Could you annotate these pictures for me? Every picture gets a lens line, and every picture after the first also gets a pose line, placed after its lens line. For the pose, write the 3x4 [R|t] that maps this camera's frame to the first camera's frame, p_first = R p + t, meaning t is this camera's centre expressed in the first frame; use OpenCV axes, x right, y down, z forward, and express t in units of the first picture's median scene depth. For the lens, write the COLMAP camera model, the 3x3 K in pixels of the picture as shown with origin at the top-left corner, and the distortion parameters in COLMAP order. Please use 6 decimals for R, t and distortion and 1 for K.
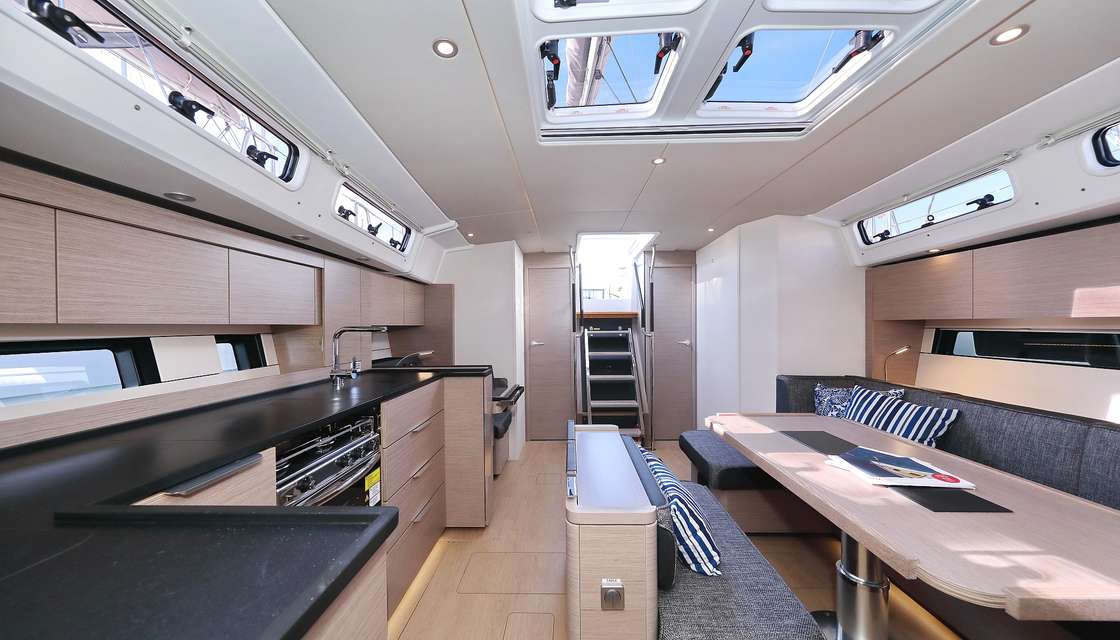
lens RADIAL K [[351.4, 0, 574.2], [0, 351.4, 324.6], [0, 0, 1]] dist [0.001299, 0.000004]
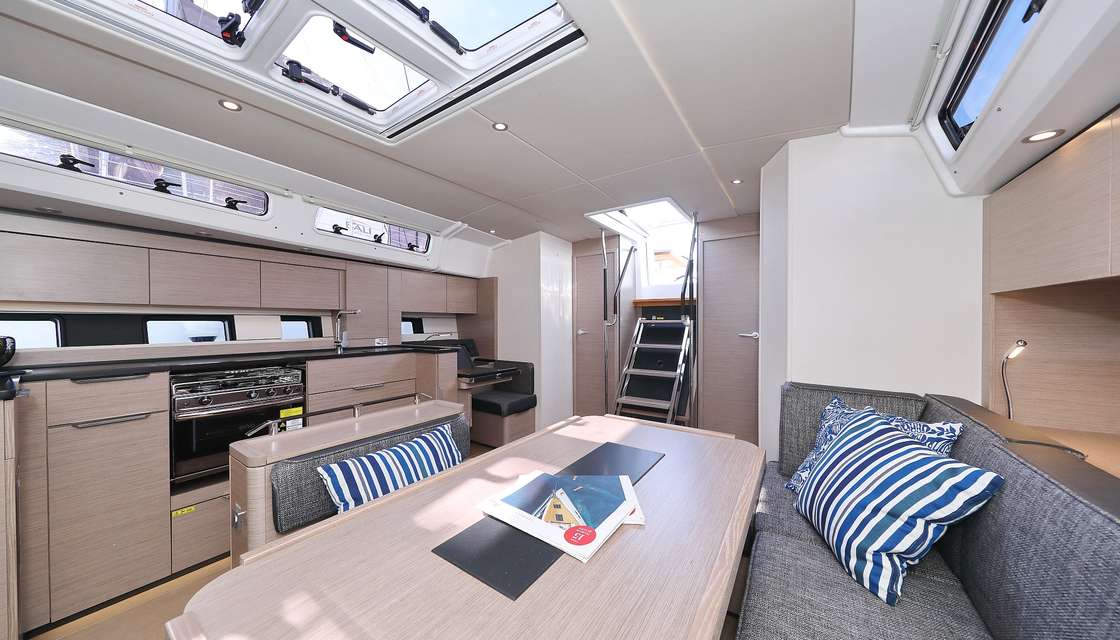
lens RADIAL K [[351.4, 0, 559.5], [0, 351.4, 322.8], [0, 0, 1]] dist [0.001299, 0.000004]
pose [[0.837795, 0.008865, -0.545913, 0.611195], [-0.003831, 0.999939, 0.010358, 0.028166], [0.545972, -0.006586, 0.837778, 0.213957]]
